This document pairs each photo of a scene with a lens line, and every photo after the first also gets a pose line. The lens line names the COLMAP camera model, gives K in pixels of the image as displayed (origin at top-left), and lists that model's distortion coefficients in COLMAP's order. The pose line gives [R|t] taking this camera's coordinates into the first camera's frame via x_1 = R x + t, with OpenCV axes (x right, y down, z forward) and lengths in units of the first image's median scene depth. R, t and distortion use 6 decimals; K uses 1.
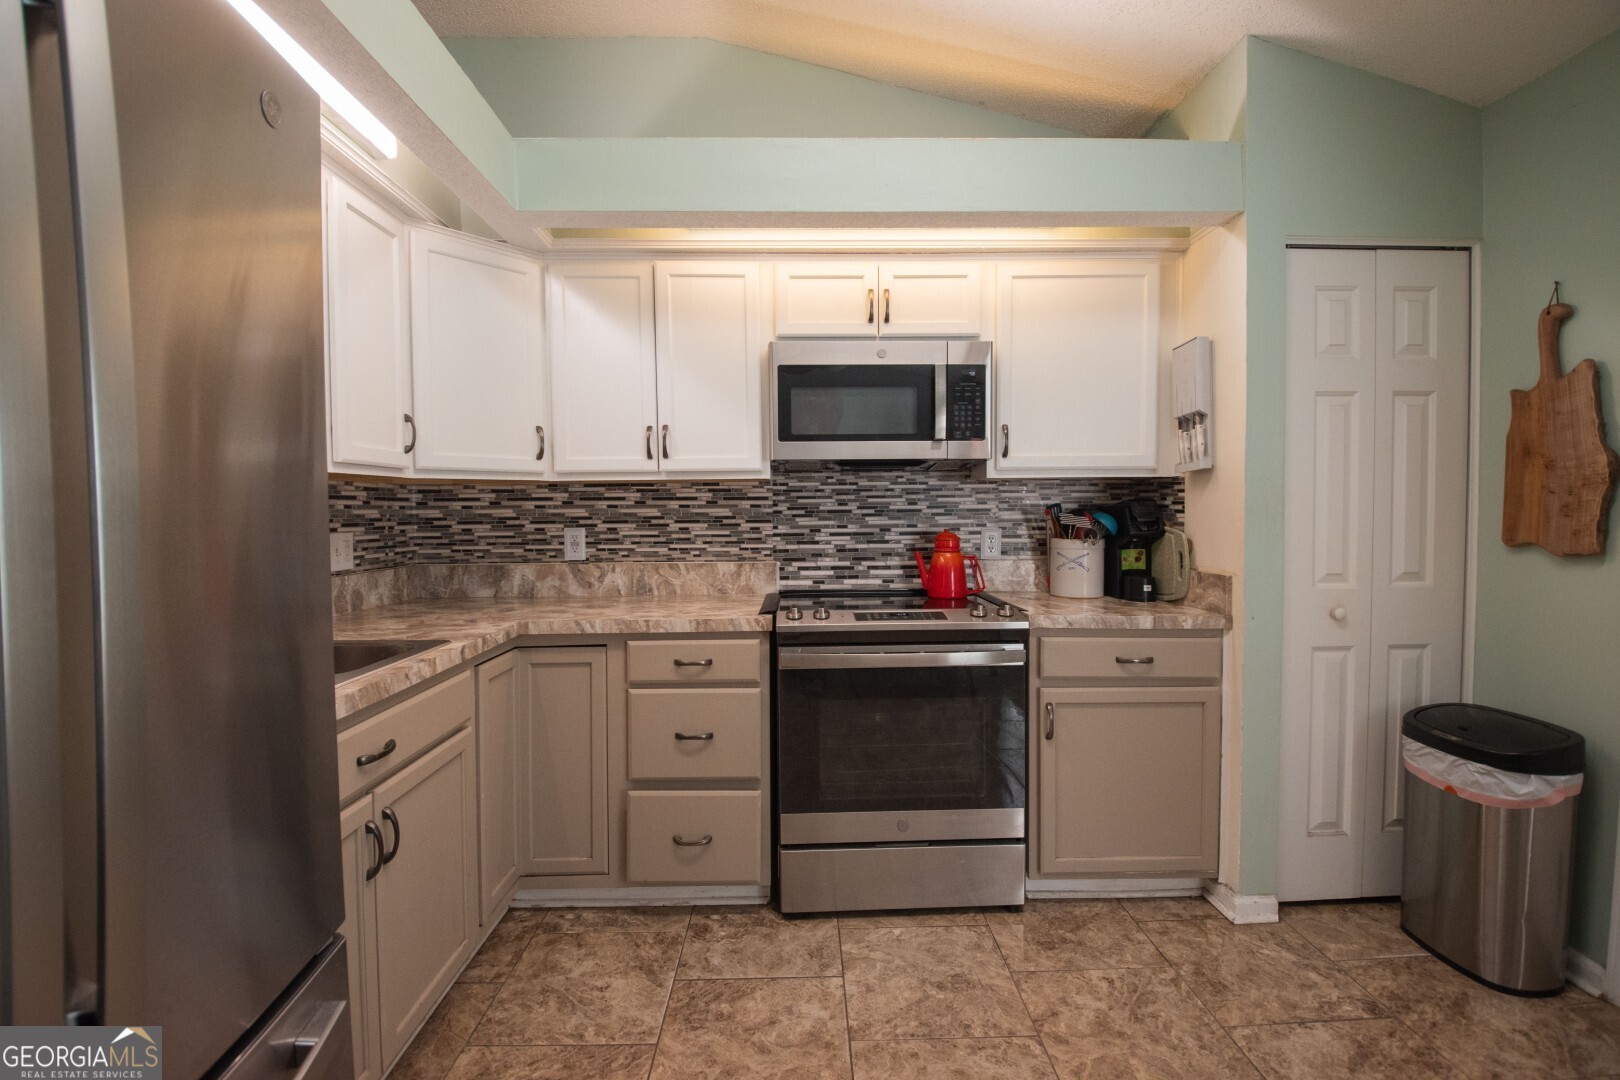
lens RADIAL K [[716.2, 0, 787.7], [0, 716.2, 532.8], [0, 0, 1]] dist [-0.006011, -0.013002]
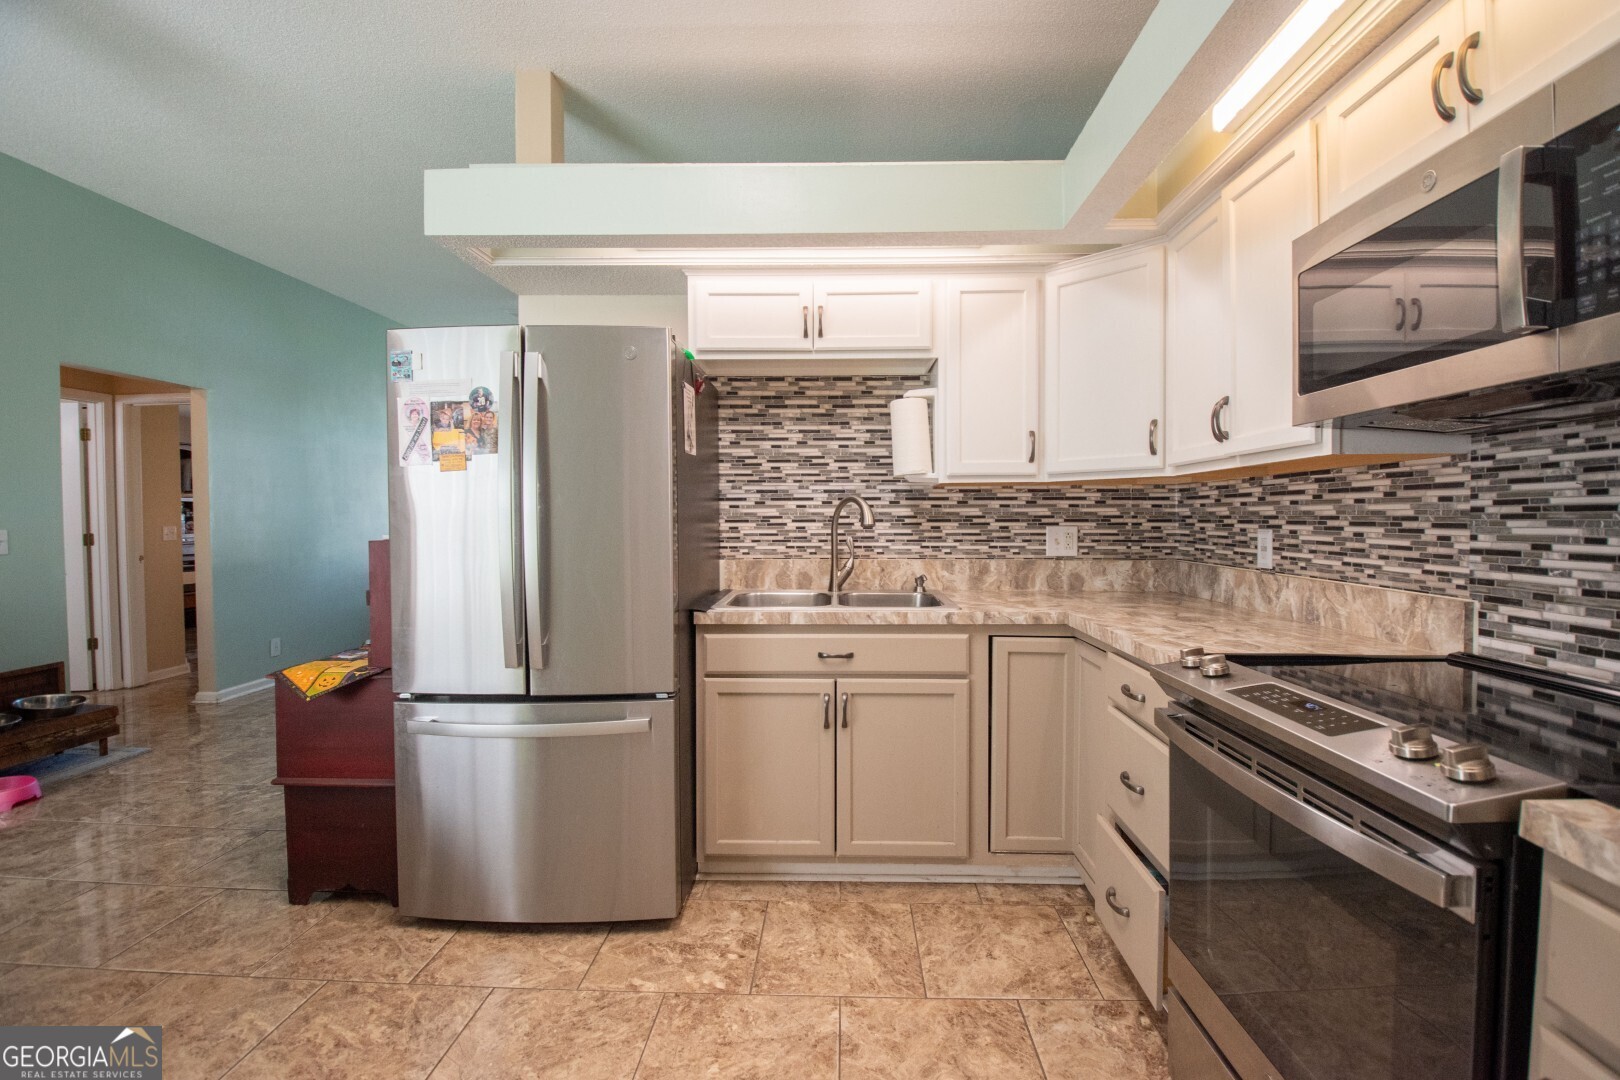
lens RADIAL K [[716.2, 0, 835.5], [0, 716.2, 530.3], [0, 0, 1]] dist [-0.006011, -0.013002]
pose [[-0.034916, 0.027507, -0.999012, 0.598147], [-0.027934, 0.999204, 0.028488, -0.016570], [0.999000, 0.028901, -0.034120, 0.586889]]
